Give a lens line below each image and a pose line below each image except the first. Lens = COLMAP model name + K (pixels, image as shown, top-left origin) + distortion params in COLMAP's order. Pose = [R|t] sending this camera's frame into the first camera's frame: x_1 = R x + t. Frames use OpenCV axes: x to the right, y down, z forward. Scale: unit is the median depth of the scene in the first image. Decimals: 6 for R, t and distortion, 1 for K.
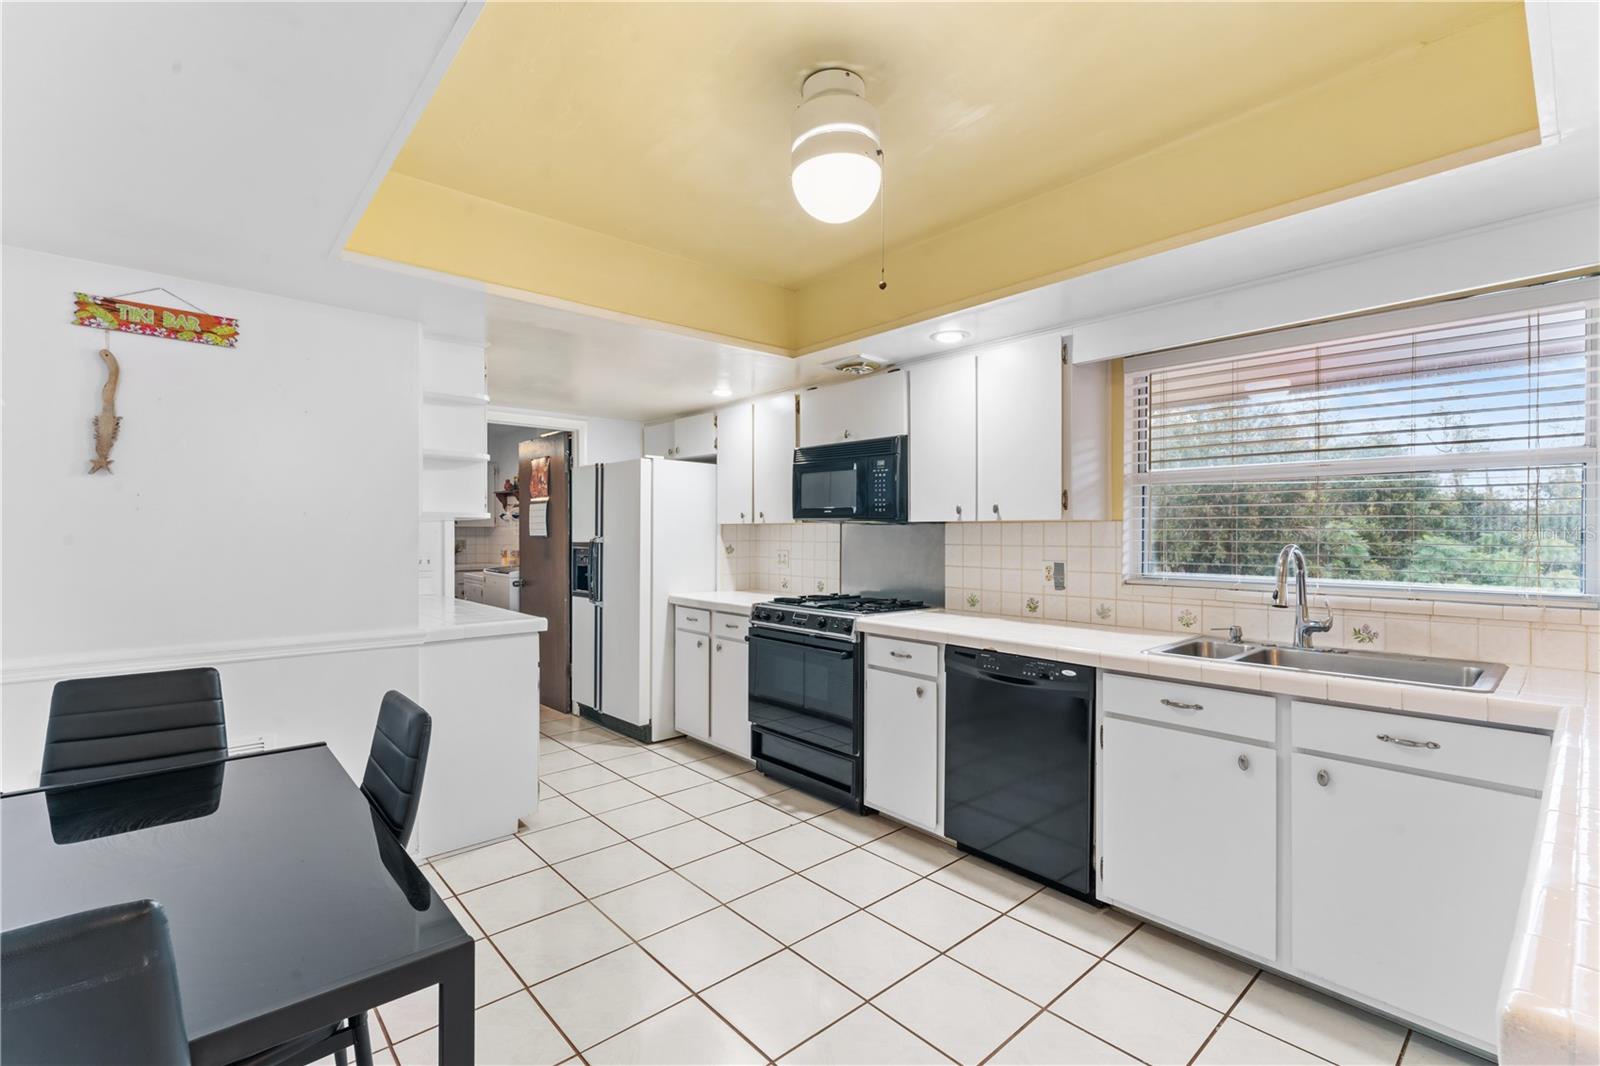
lens RADIAL K [[701.2, 0, 809.6], [0, 701.2, 536.7], [0, 0, 1]] dist [0.003692, 0.000095]
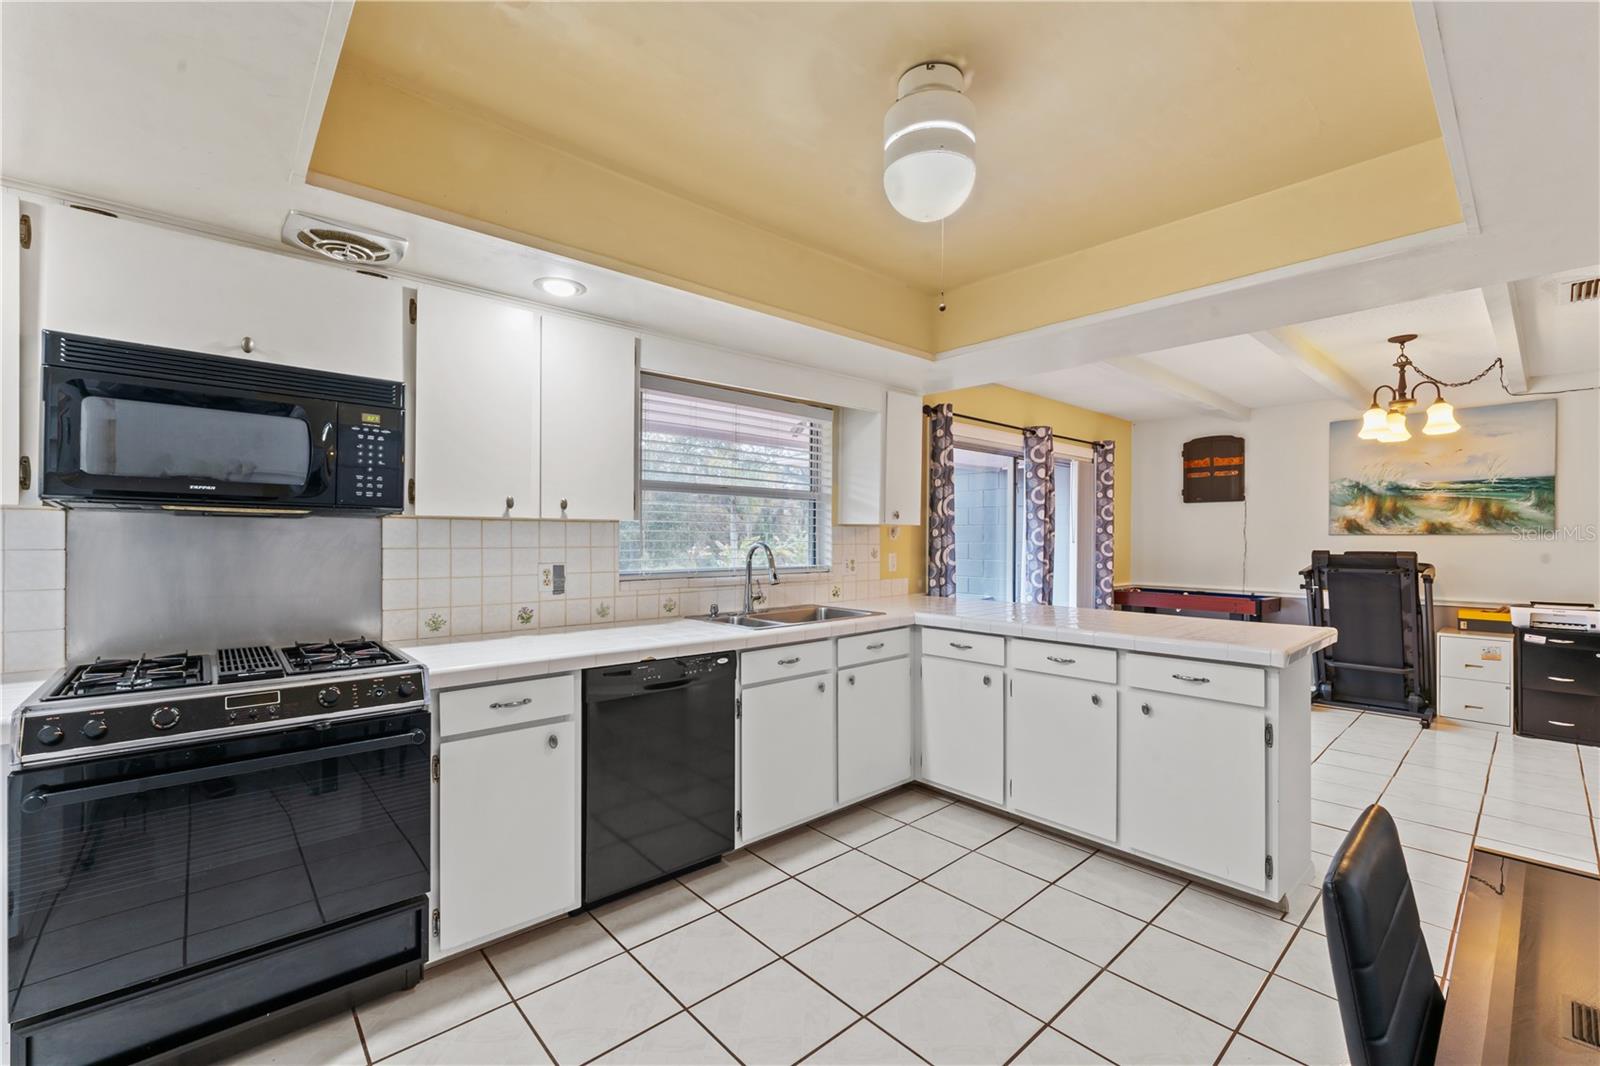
lens RADIAL K [[656.7, 0, 801.7], [0, 656.7, 536.4], [0, 0, 1]] dist [-0.007858, 0.000636]
pose [[0.012634, -0.000914, 0.999920, -0.534060], [0.001331, 0.999999, 0.000897, -0.001280], [-0.999919, 0.001319, 0.012635, 0.697537]]
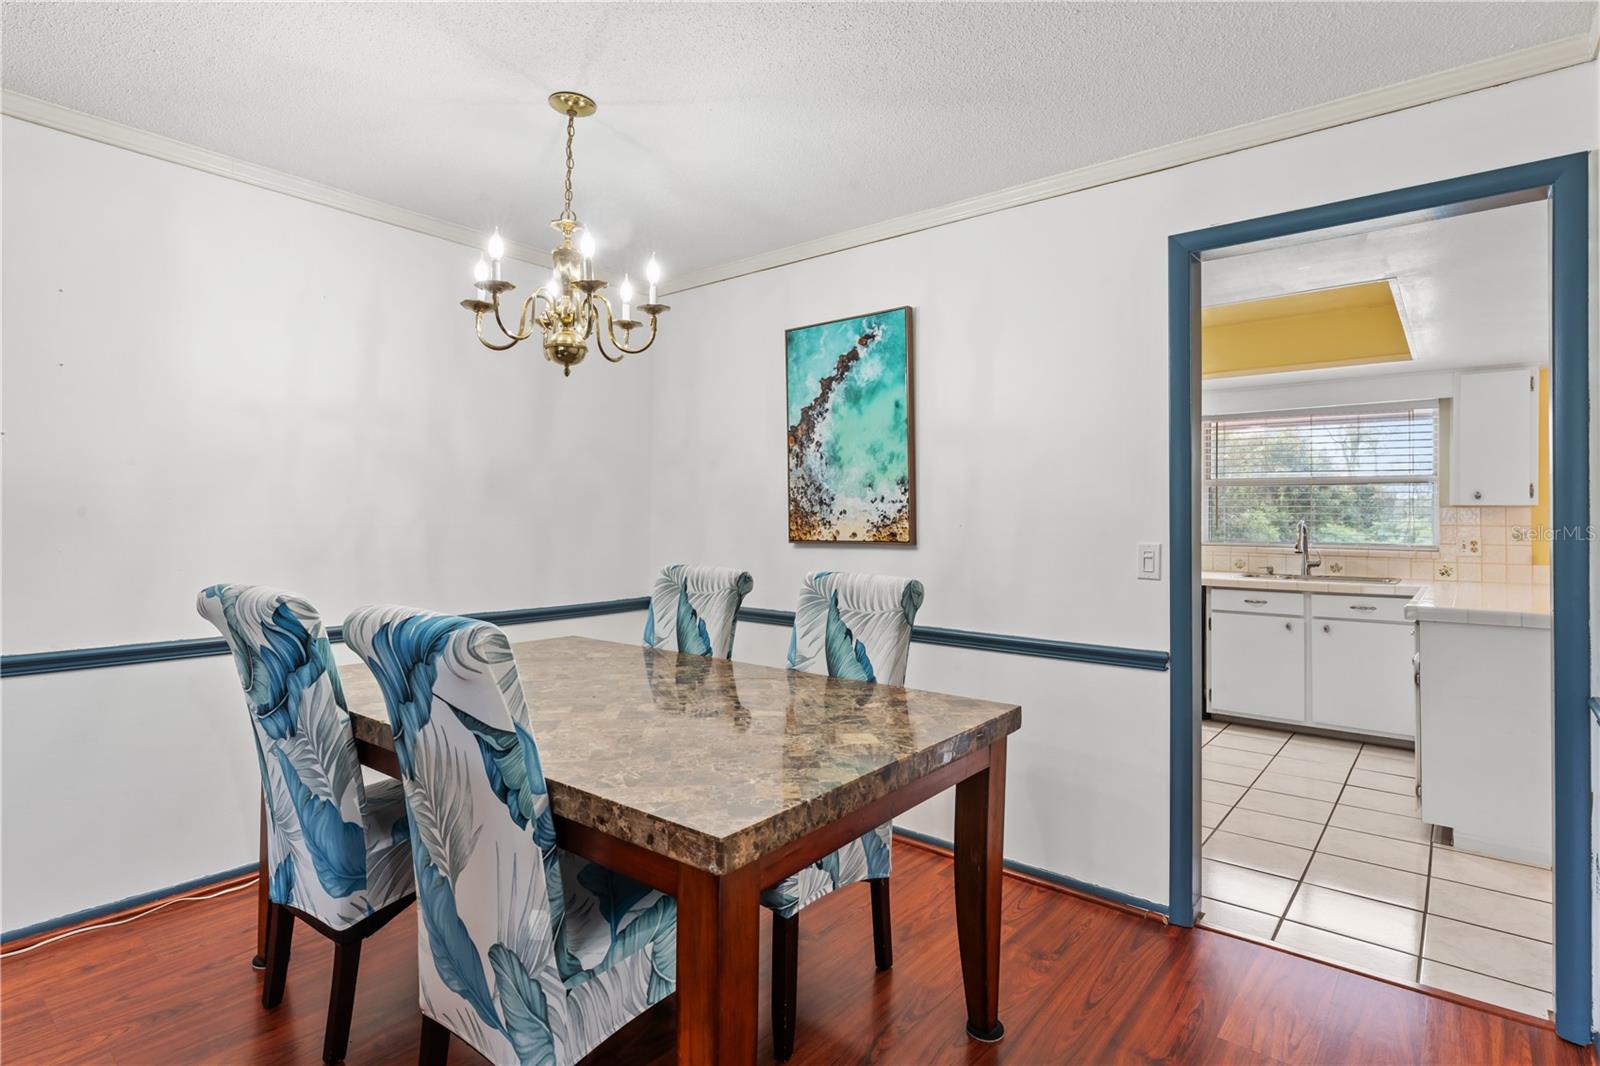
lens RADIAL K [[816.9, 0, 799.0], [0, 816.9, 517.5], [0, 0, 1]] dist [0.004971, 0.000228]
pose [[0.988215, 0.008833, 0.152815, -0.786760], [-0.008010, 0.999950, -0.006000, 0.020321], [-0.152861, 0.004705, 0.988237, -0.773874]]
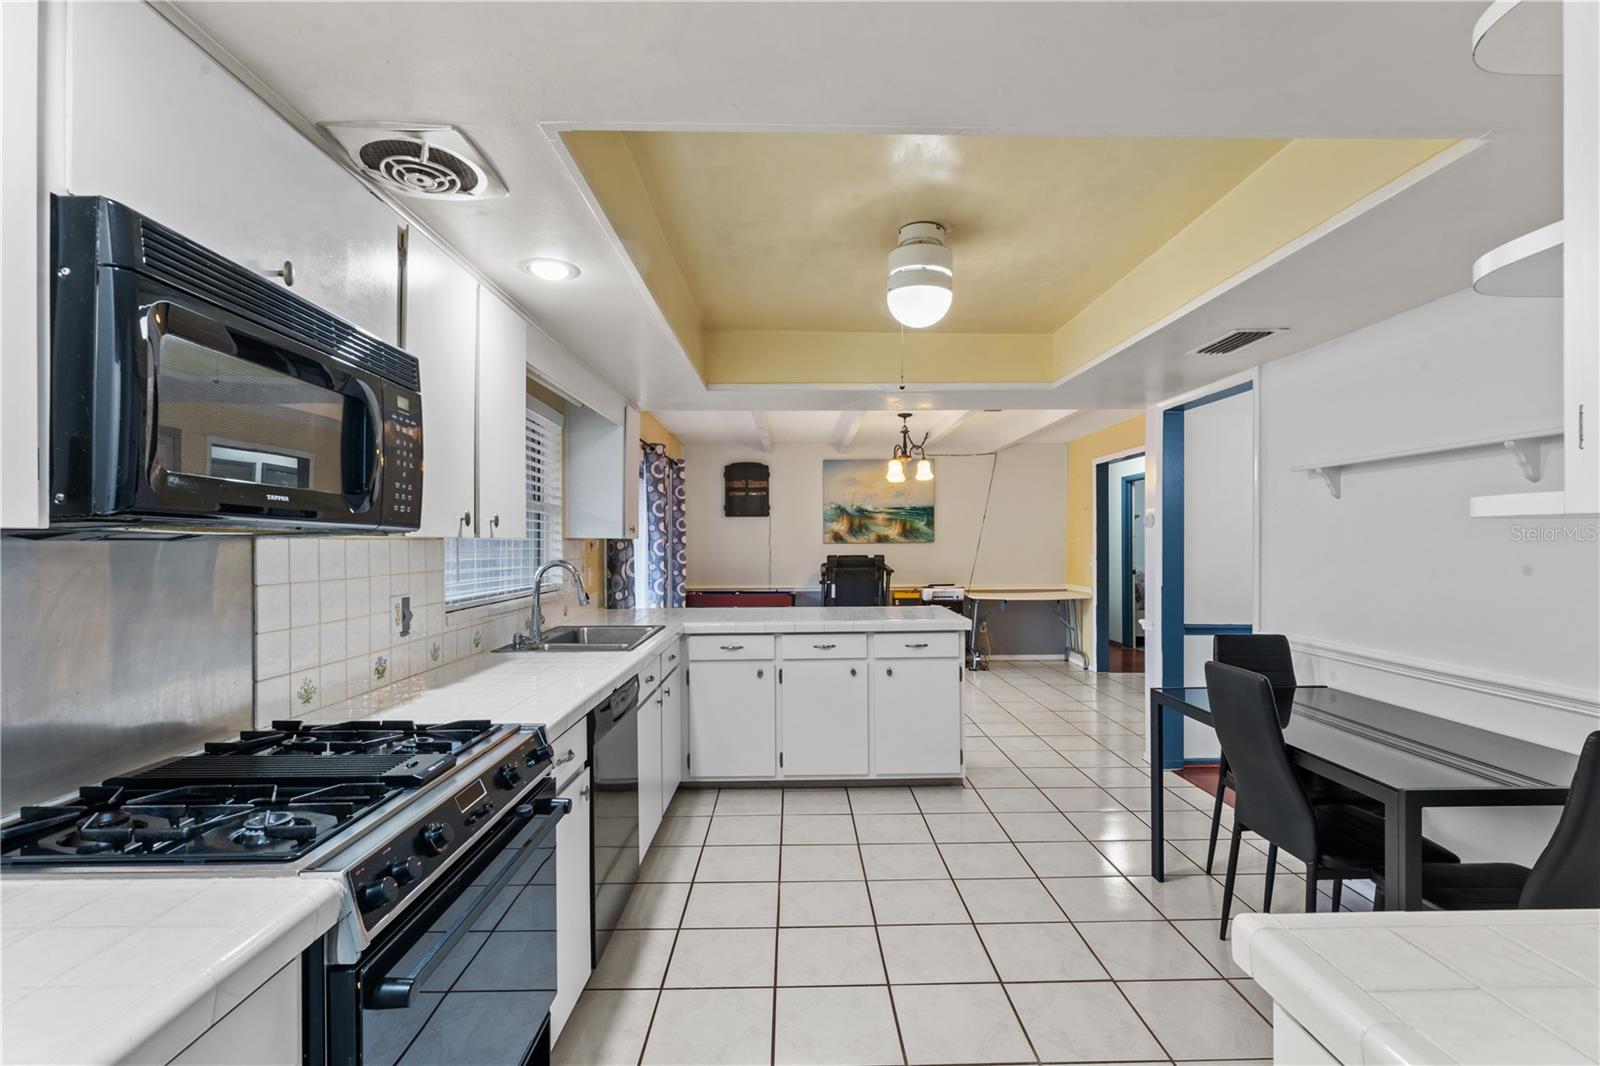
lens RADIAL K [[722.9, 0, 793.9], [0, 722.9, 542.1], [0, 0, 1]] dist [-0.003196, -0.000086]
pose [[-0.741261, 0.001371, 0.671216, -0.441363], [0.006262, 0.999969, 0.004872, -0.020522], [-0.671188, 0.007815, -0.741246, 1.337288]]
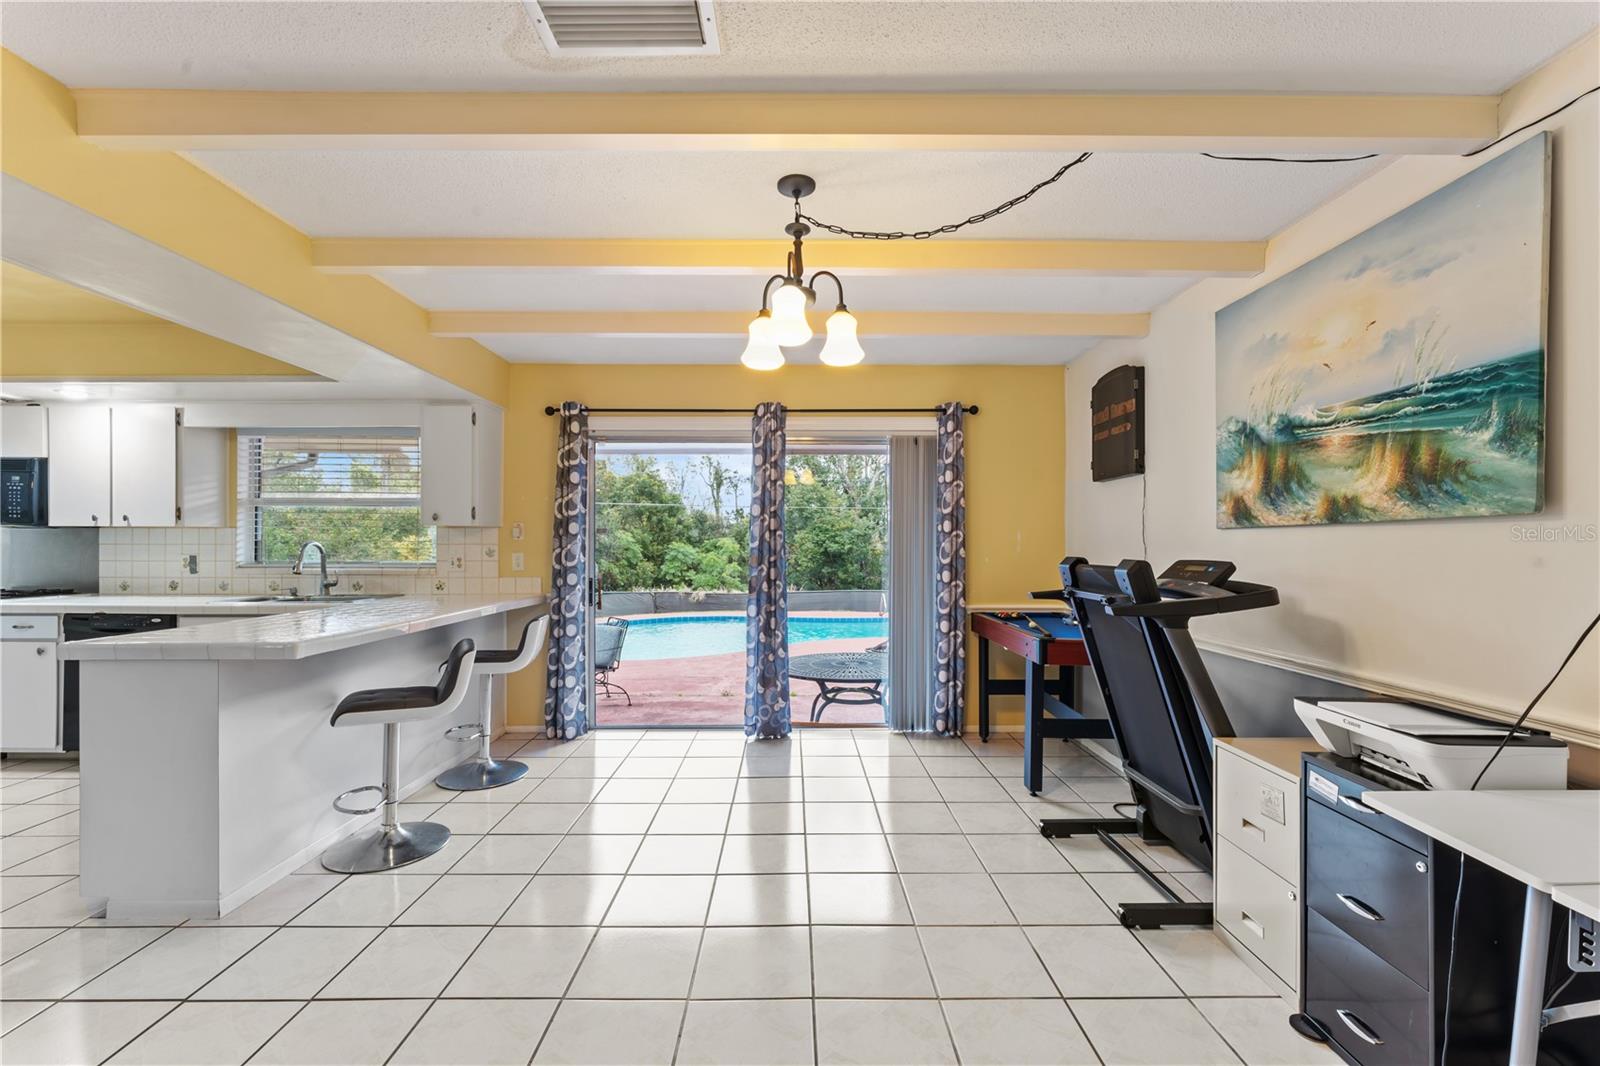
lens RADIAL K [[656.7, 0, 802.8], [0, 656.7, 537.2], [0, 0, 1]] dist [-0.007858, 0.000636]
pose [[0.665631, 0.004875, 0.746265, 0.193620], [0.003189, 0.999951, -0.009376, 0.016671], [-0.746274, 0.008620, 0.665583, -0.912417]]
